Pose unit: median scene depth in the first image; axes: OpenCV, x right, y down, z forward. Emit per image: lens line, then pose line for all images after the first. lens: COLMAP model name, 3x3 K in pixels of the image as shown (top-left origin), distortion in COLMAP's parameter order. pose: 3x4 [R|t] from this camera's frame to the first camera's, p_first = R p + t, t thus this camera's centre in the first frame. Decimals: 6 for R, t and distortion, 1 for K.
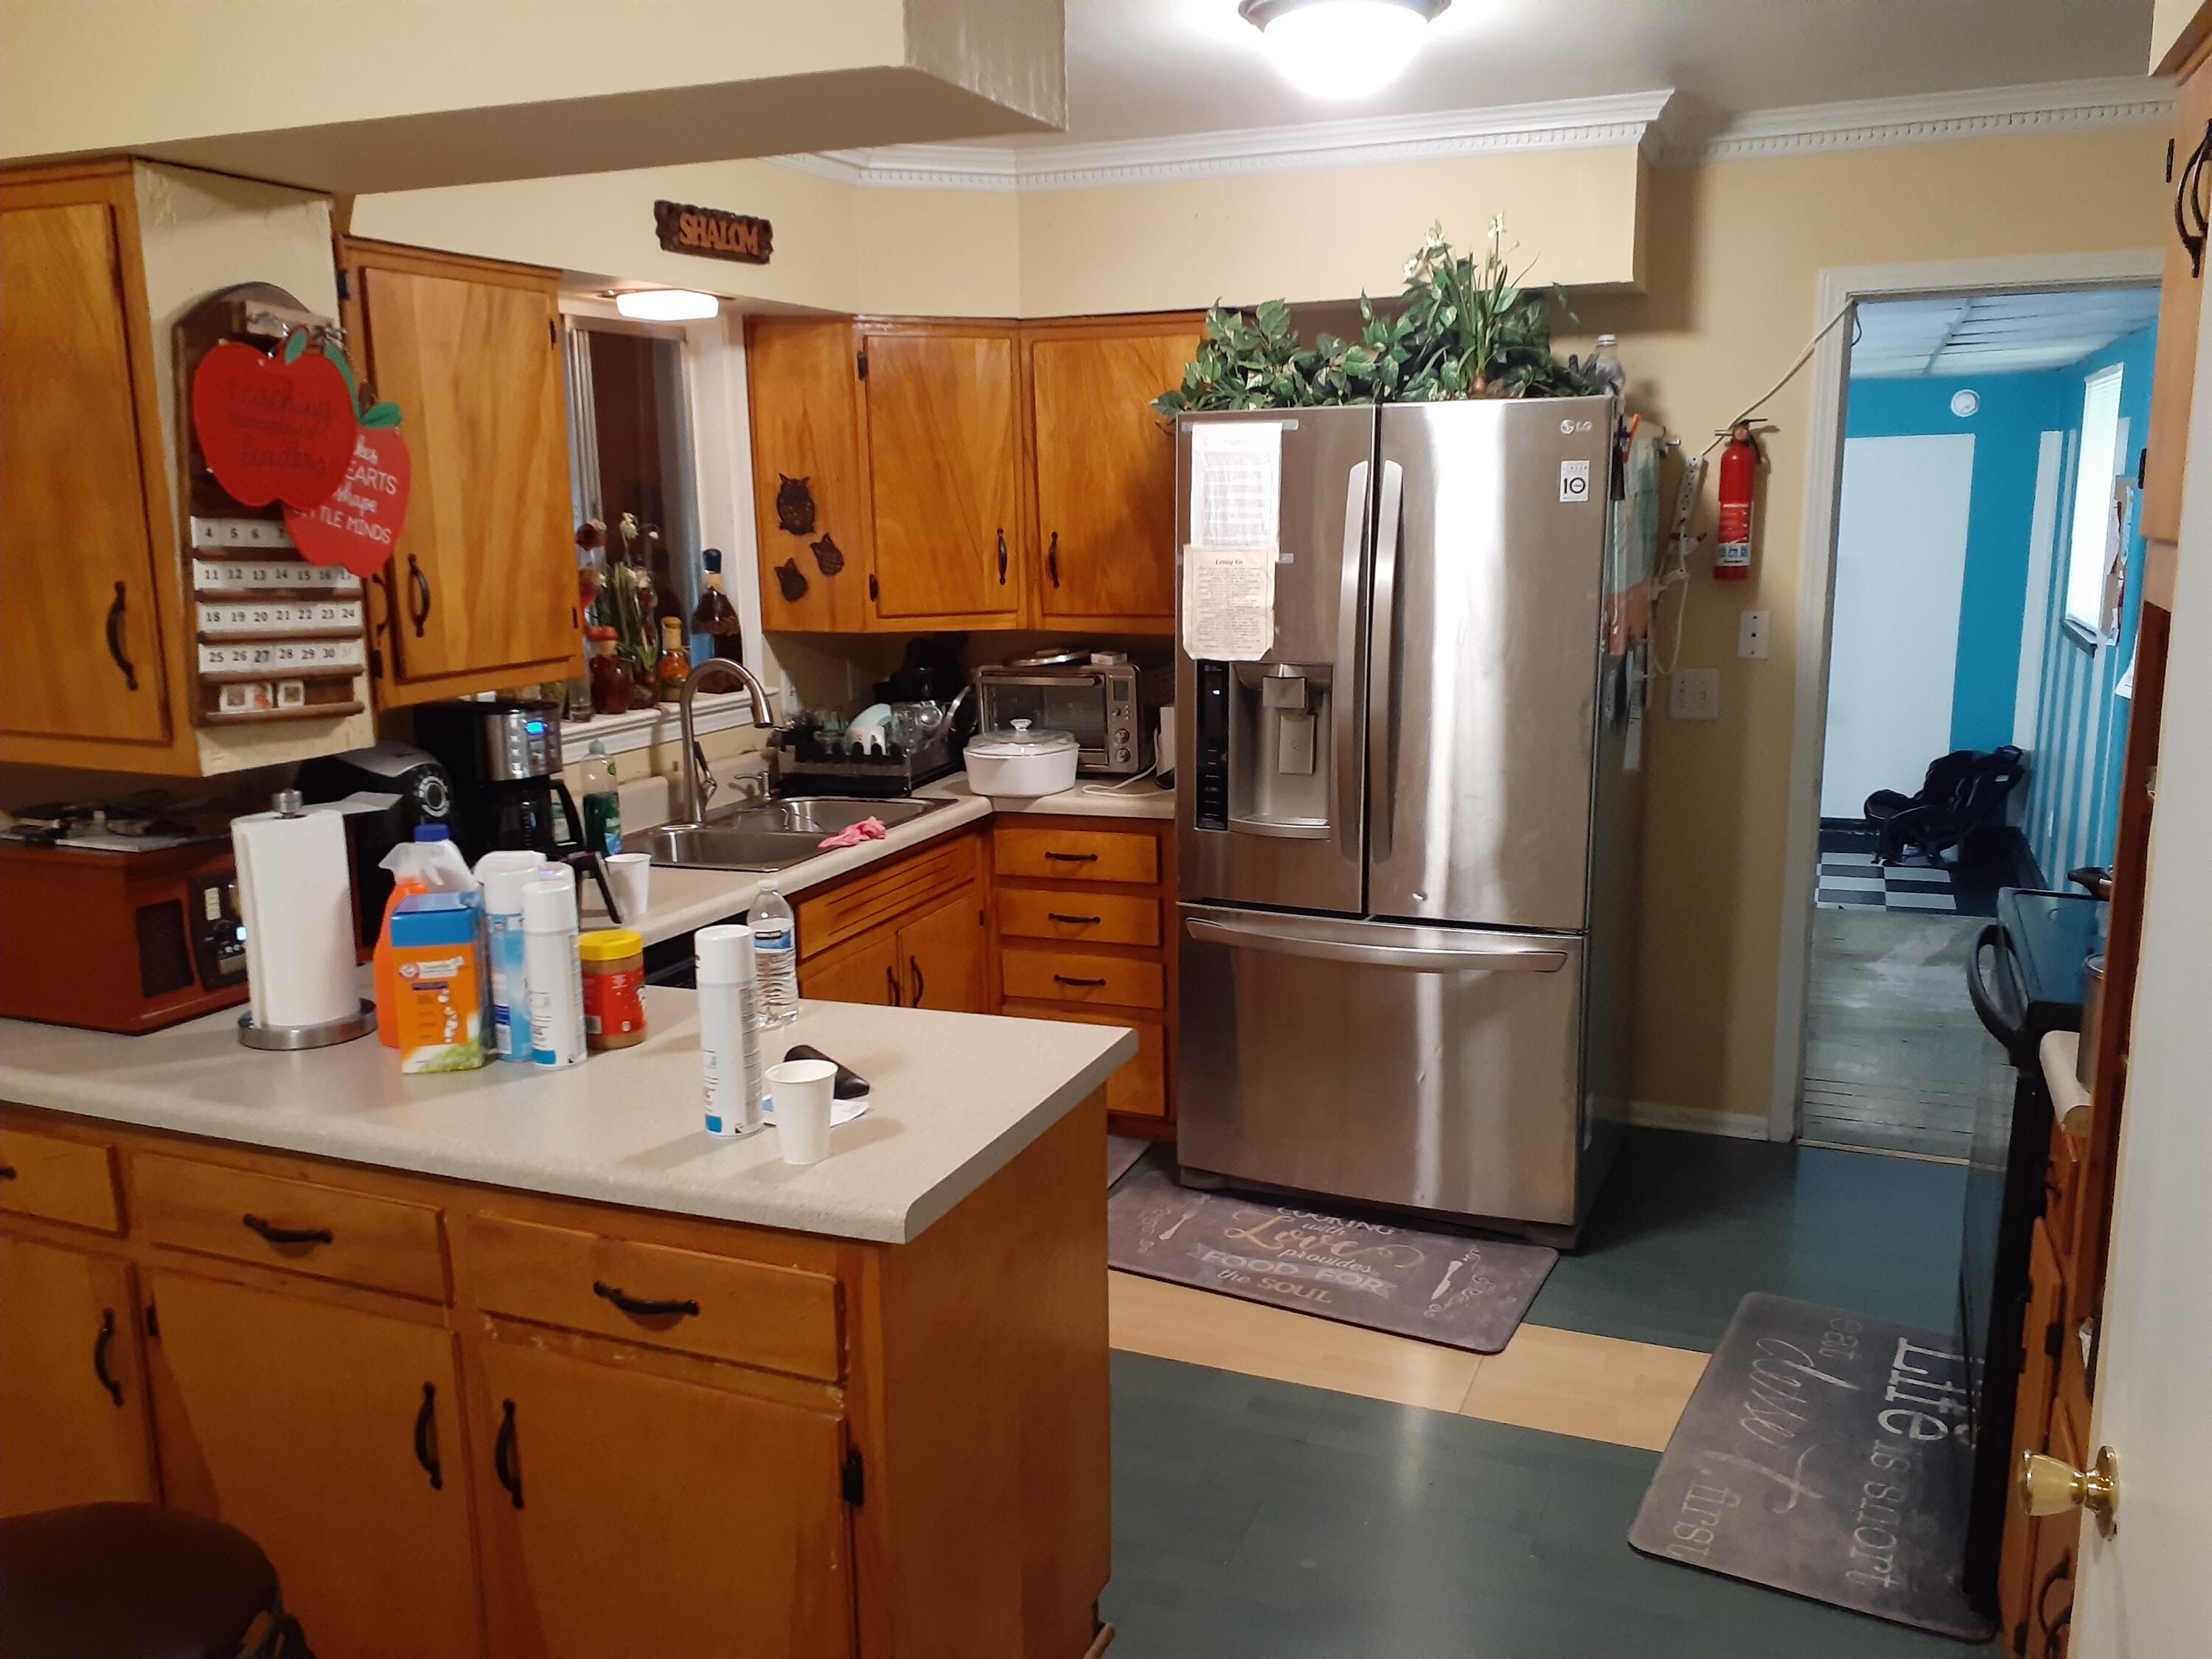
lens RADIAL K [[1758.9, 0, 1120.2], [0, 1758.9, 833.3], [0, 0, 1]] dist [-0.015515, -0.008700]
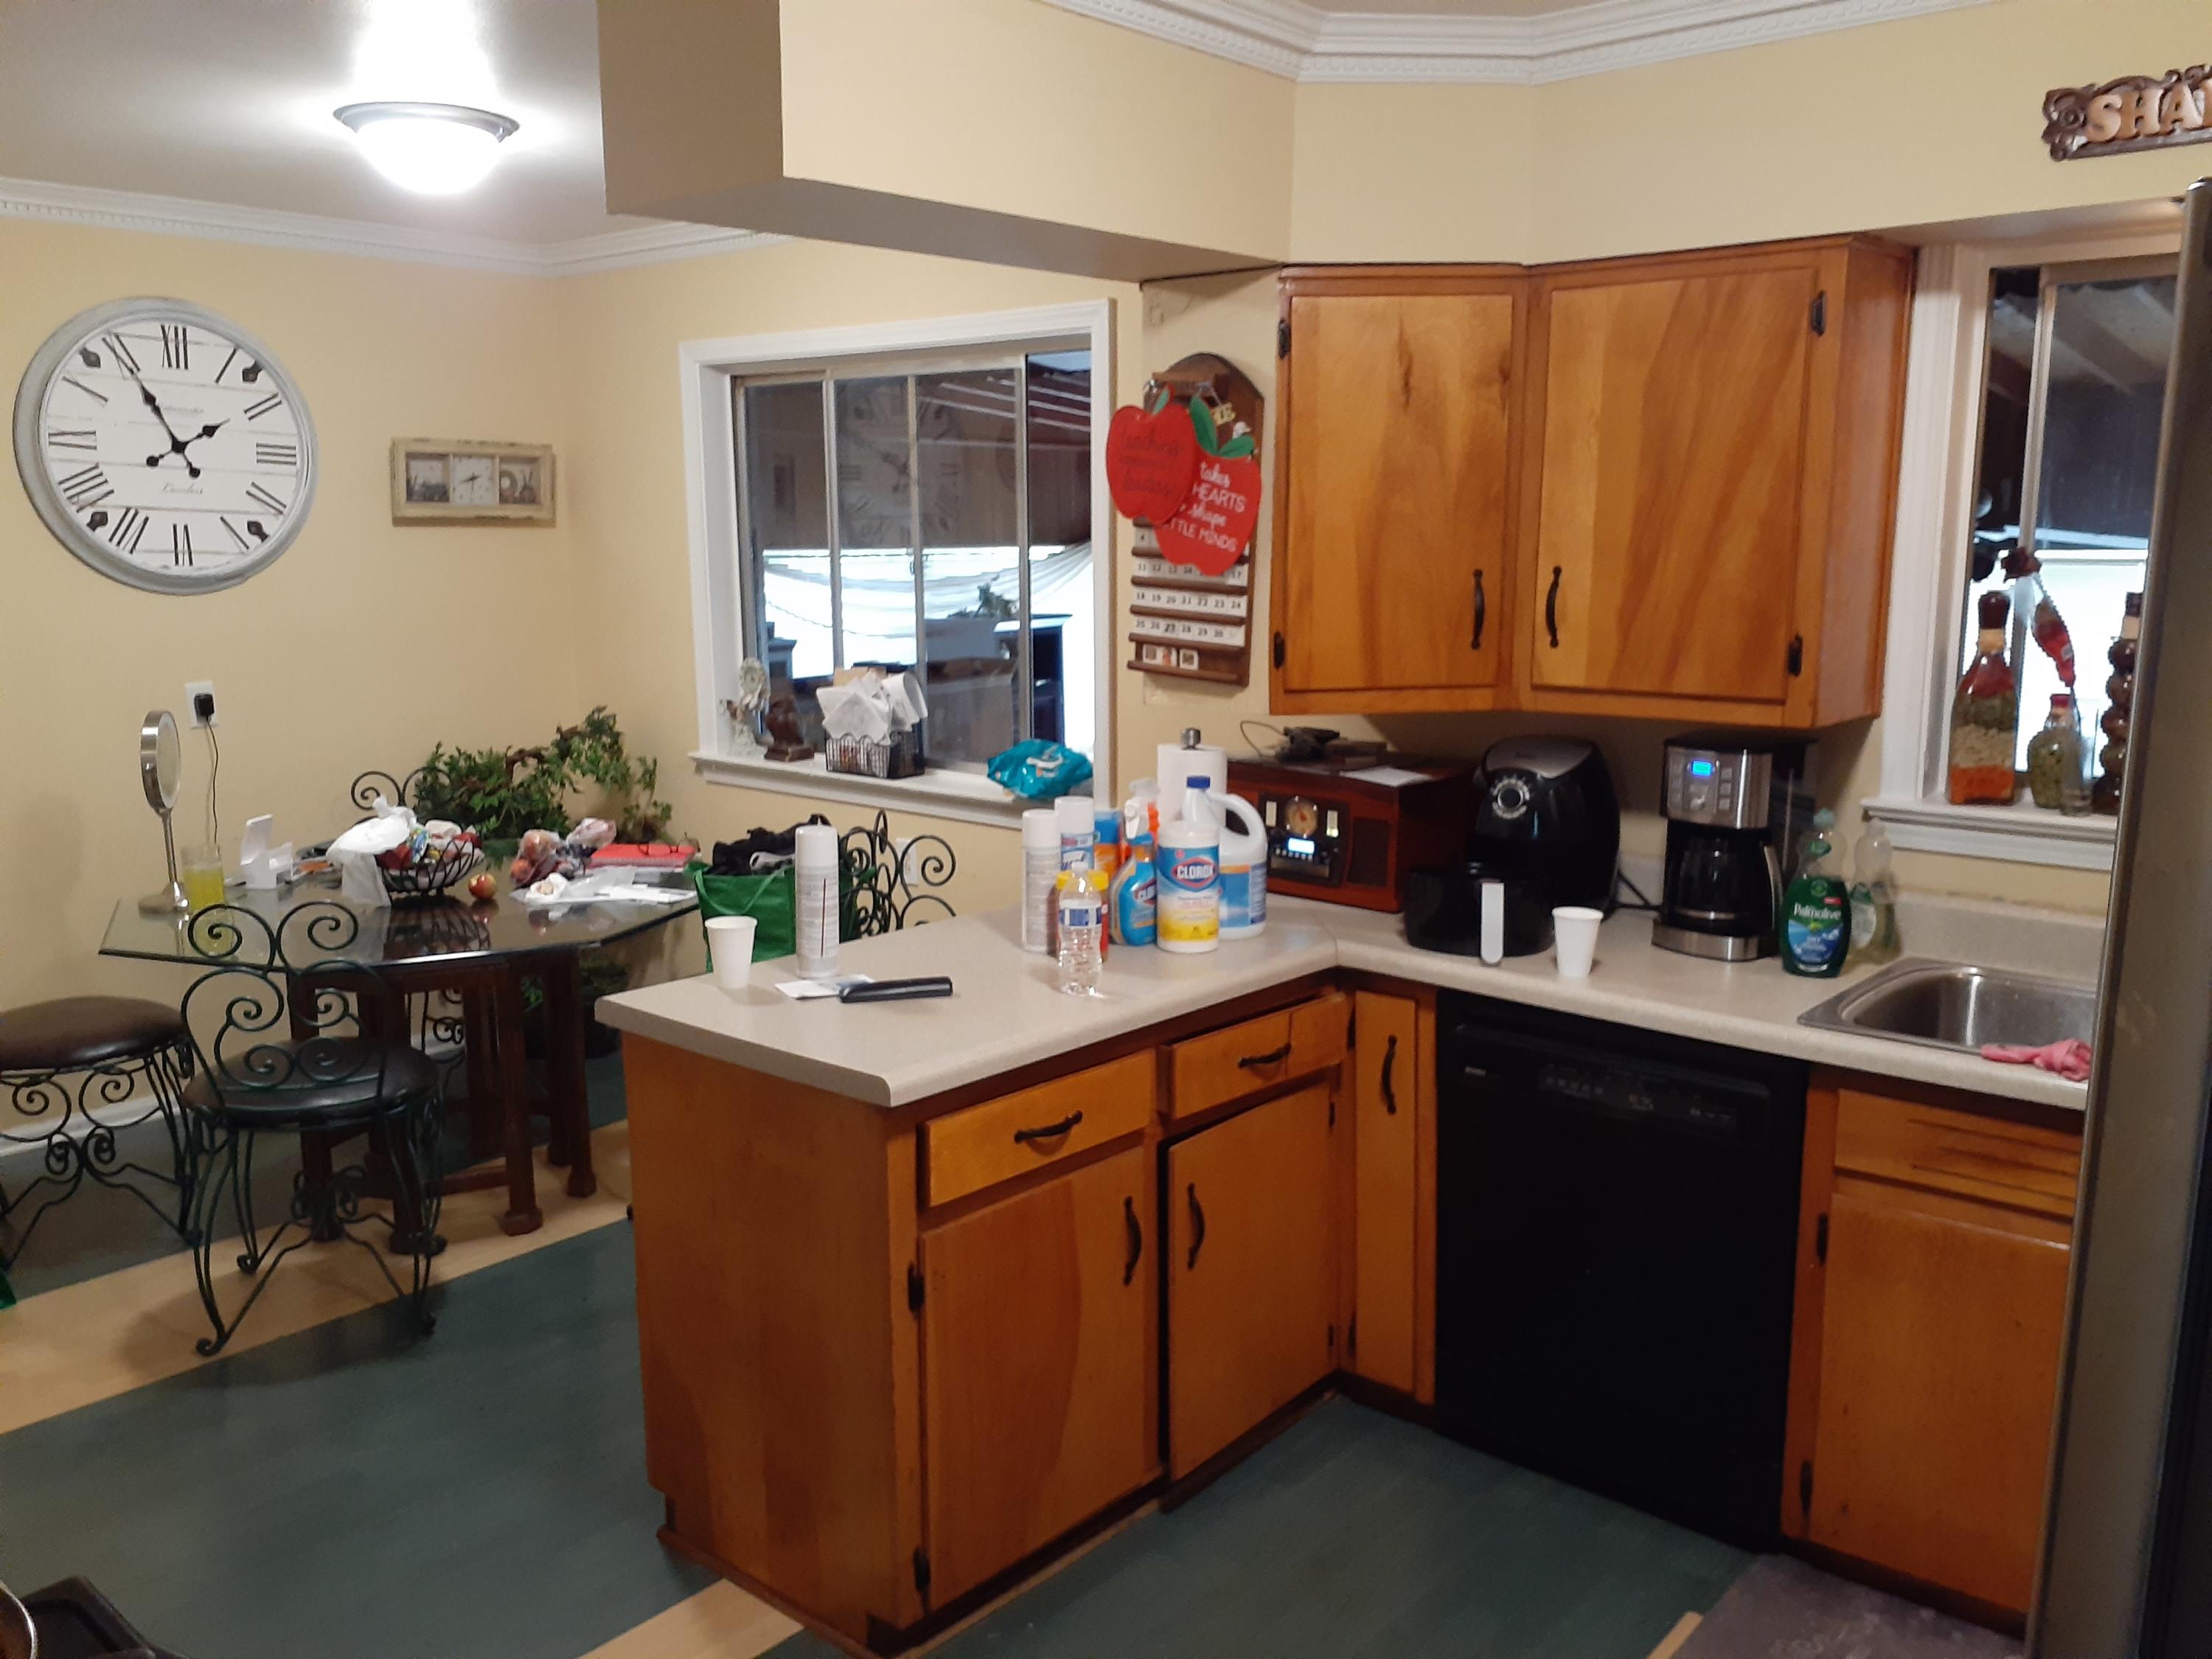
lens RADIAL K [[1758.9, 0, 1120.9], [0, 1758.9, 835.4], [0, 0, 1]] dist [-0.015515, -0.008700]
pose [[-0.318520, 0.191080, -0.928458, 0.817413], [-0.167473, 0.952721, 0.253527, -0.282322], [0.933005, 0.236245, -0.271460, 1.343034]]
